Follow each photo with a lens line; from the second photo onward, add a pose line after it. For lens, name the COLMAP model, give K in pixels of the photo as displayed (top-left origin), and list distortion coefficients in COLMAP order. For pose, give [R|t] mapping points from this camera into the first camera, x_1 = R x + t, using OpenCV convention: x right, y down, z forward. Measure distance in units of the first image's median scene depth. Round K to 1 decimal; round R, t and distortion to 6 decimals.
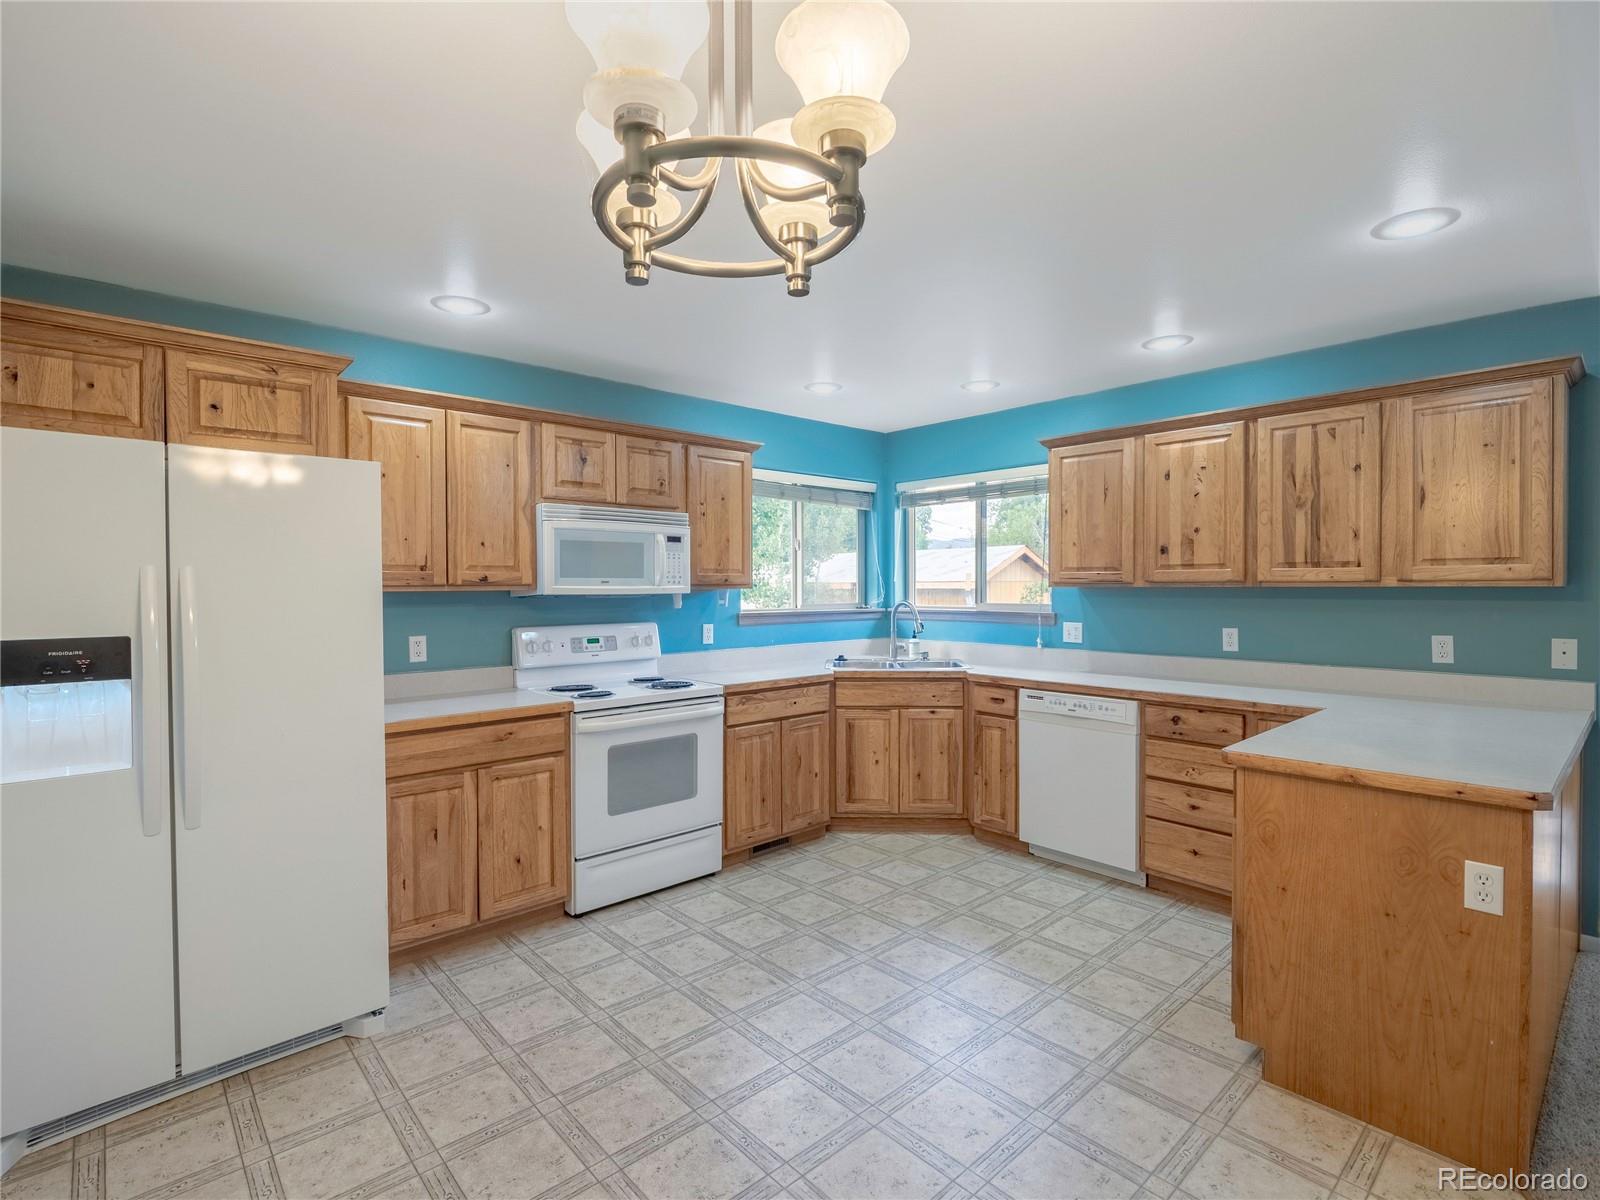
lens RADIAL K [[773.4, 0, 800.0], [0, 773.4, 600.0], [0, 0, 1]] dist [-0.006769, -0.000729]
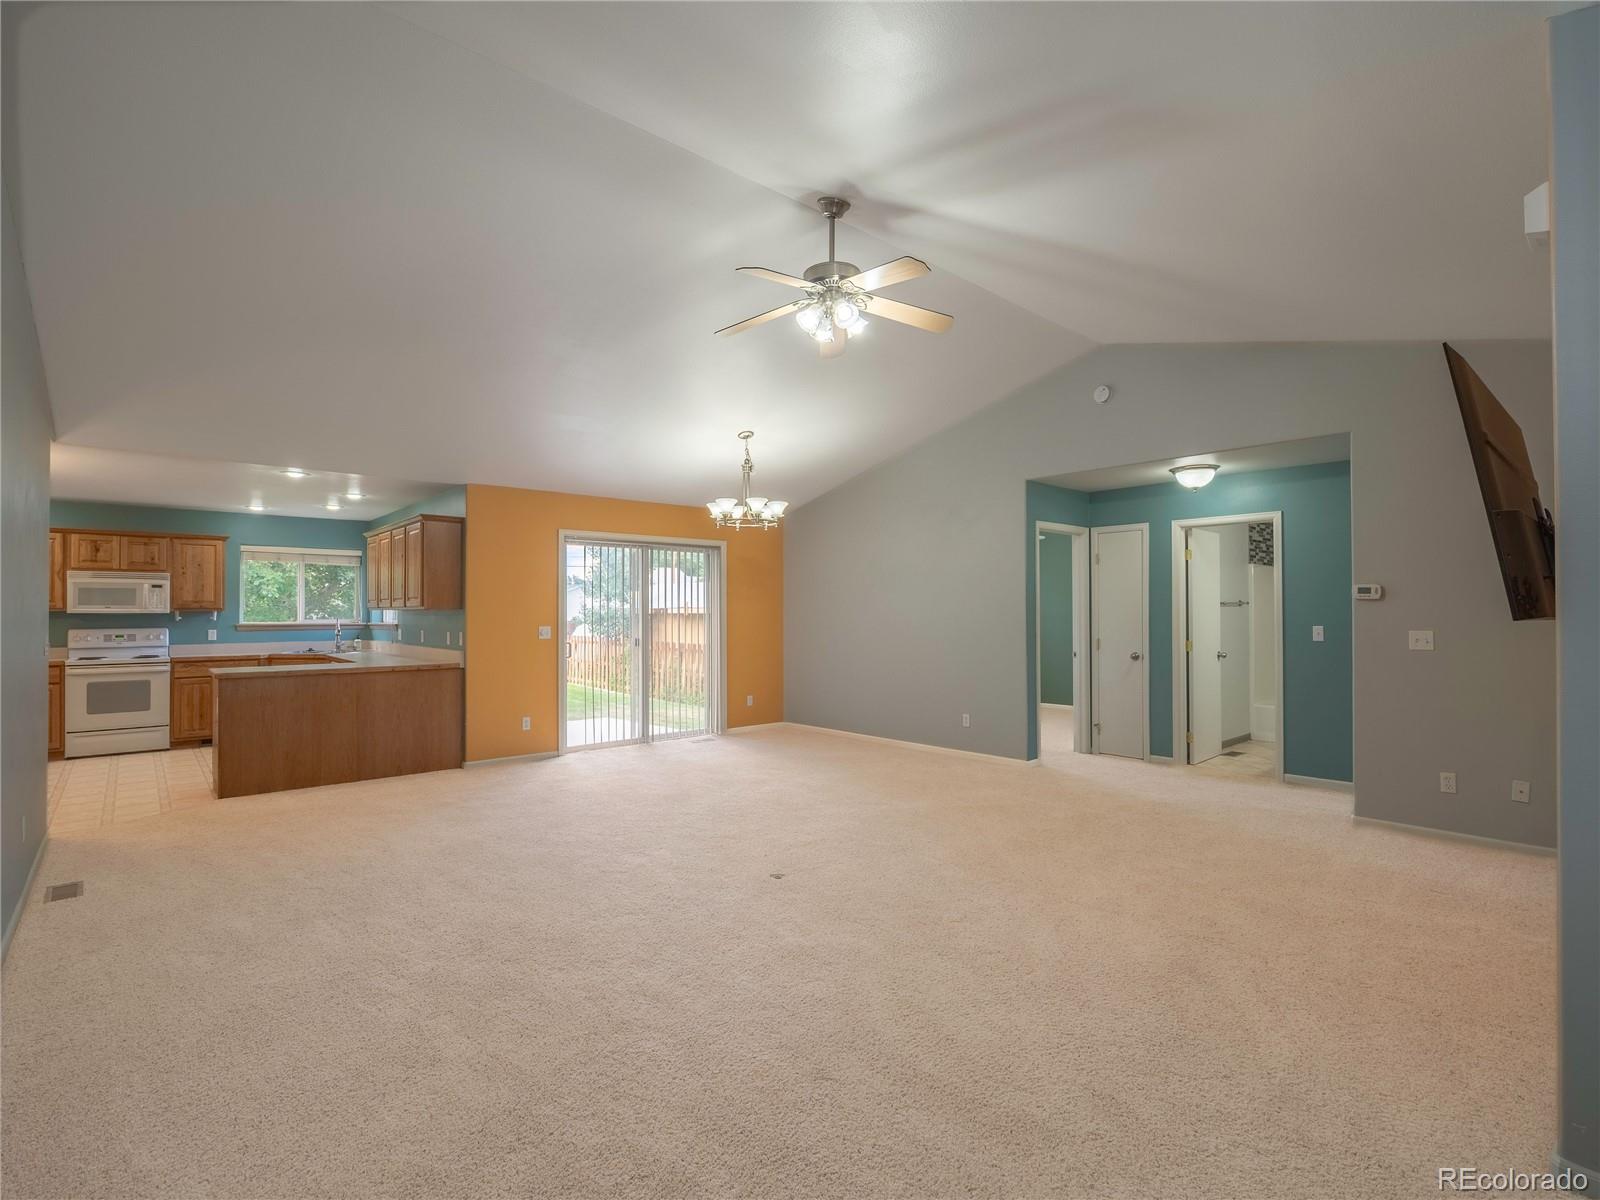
lens RADIAL K [[766.1, 0, 791.5], [0, 766.1, 604.1], [0, 0, 1]] dist [-0.004068, -0.001174]
pose [[0.999629, 0.001124, -0.027221, 1.728486], [-0.001931, 0.999558, -0.029650, 0.027253], [0.027176, 0.029692, 0.999190, -1.065058]]
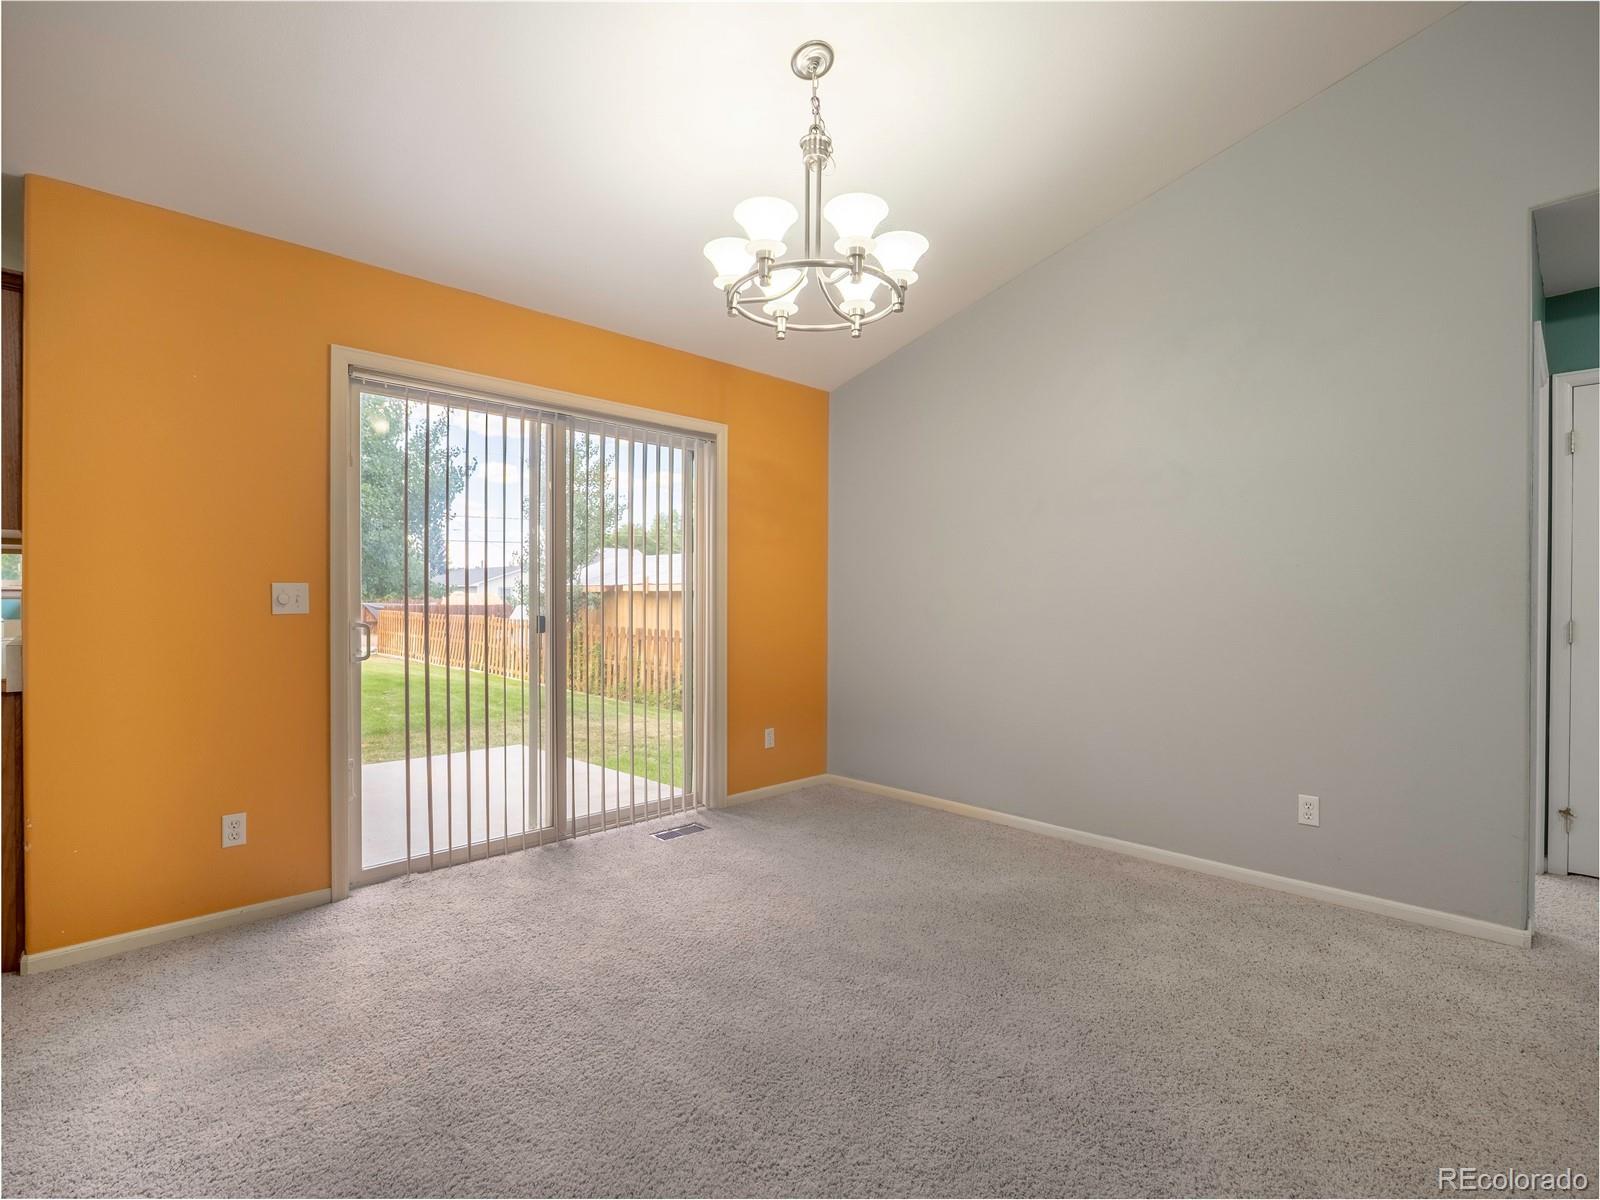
lens RADIAL K [[766.1, 0, 791.5], [0, 766.1, 604.1], [0, 0, 1]] dist [-0.004068, -0.001174]
pose [[0.999670, 0.007633, 0.024518, 1.530008], [-0.007356, 0.999908, -0.011394, 0.055196], [-0.024602, 0.011210, 0.999634, 0.127972]]
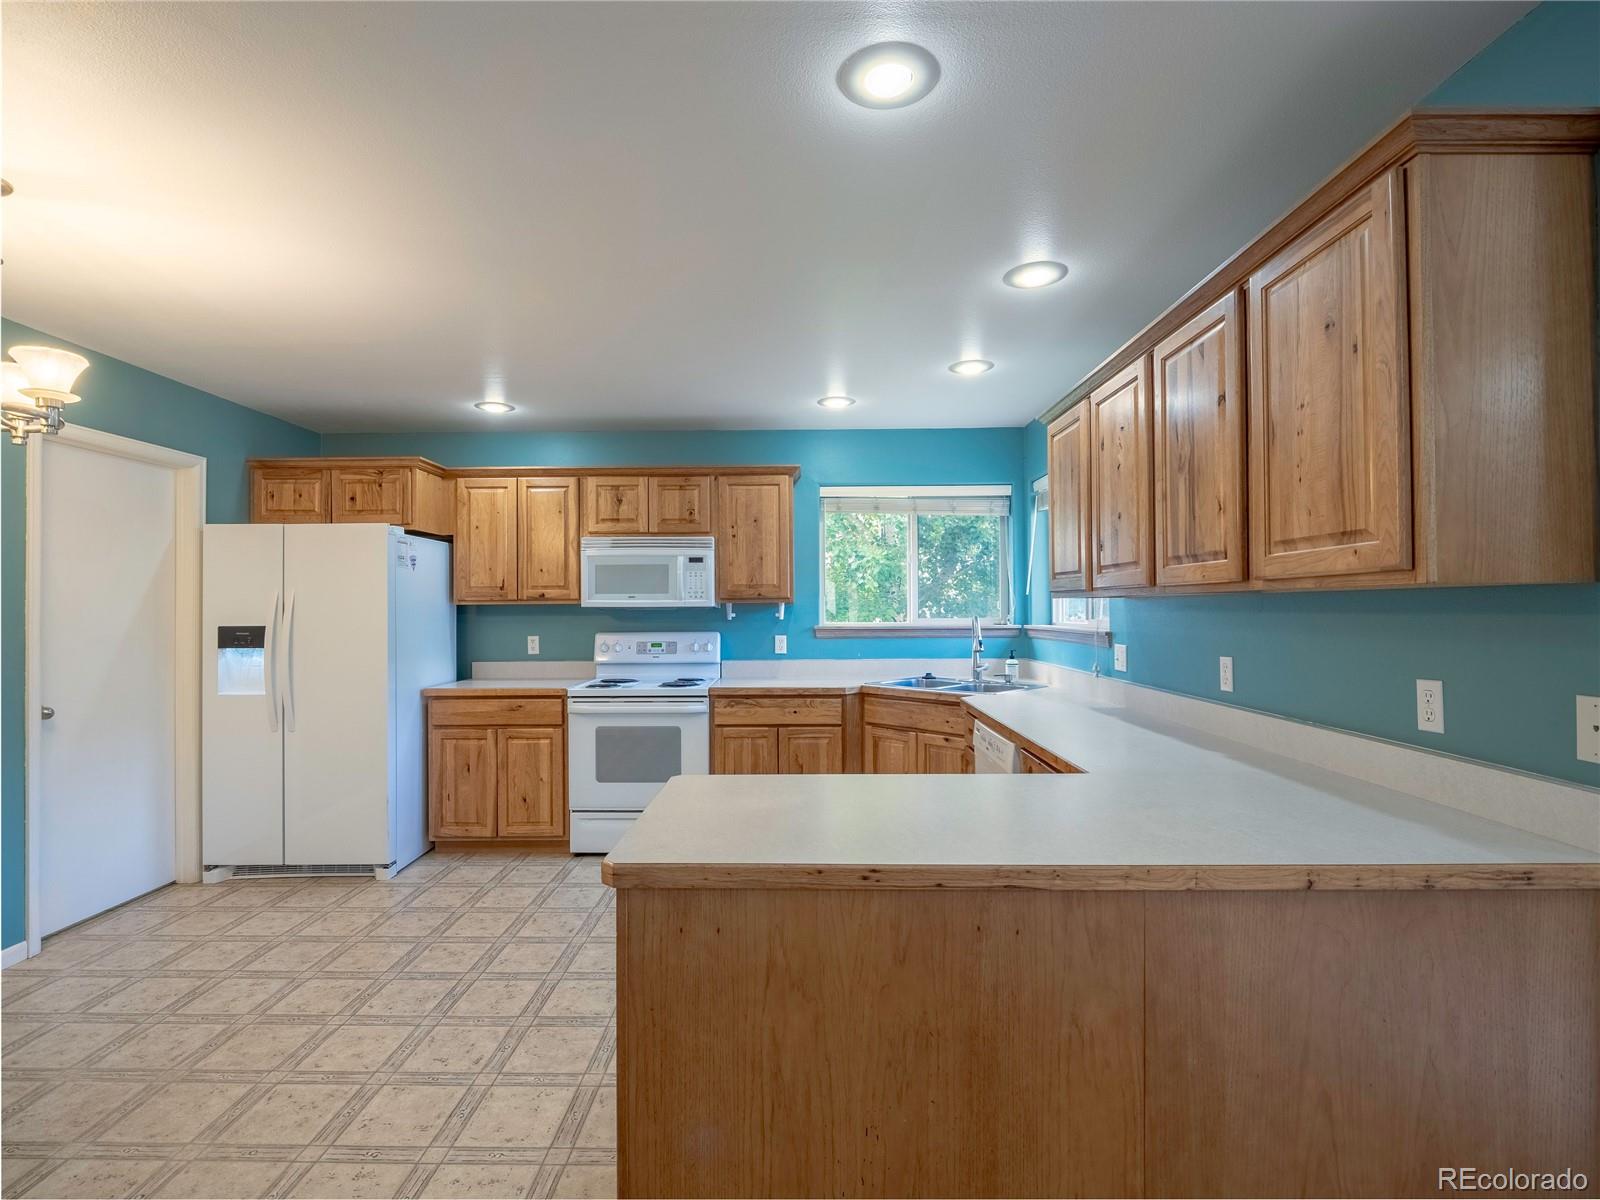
lens RADIAL K [[766.1, 0, 791.5], [0, 766.1, 604.1], [0, 0, 1]] dist [-0.004068, -0.001174]
pose [[0.729225, -0.003910, -0.684263, 0.807612], [-0.010239, 0.999809, -0.016624, 0.006270], [0.684198, 0.019129, 0.729046, 0.287166]]
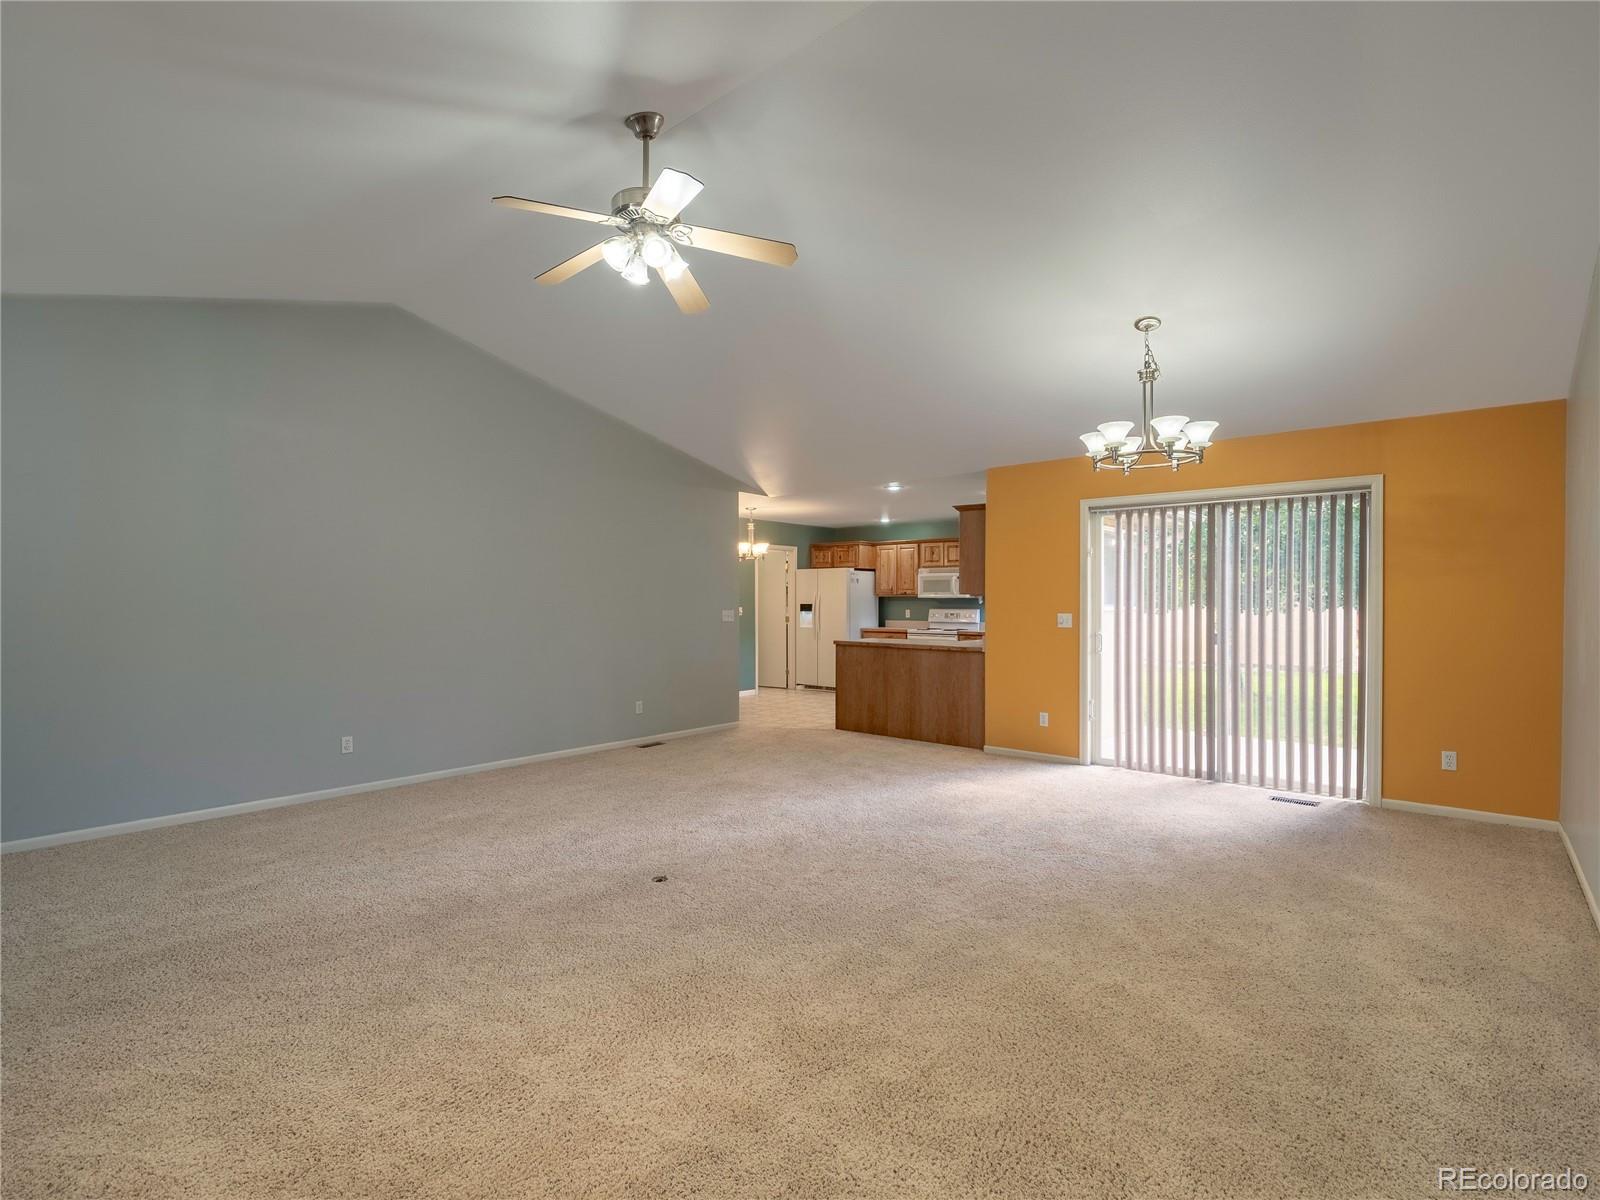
lens RADIAL K [[773.4, 0, 800.0], [0, 773.4, 600.0], [0, 0, 1]] dist [-0.006769, -0.000729]
pose [[0.123263, 0.005693, -0.992358, 2.736474], [-0.019347, 0.999807, 0.003333, 0.001826], [0.992185, 0.018788, 0.123349, 0.116451]]
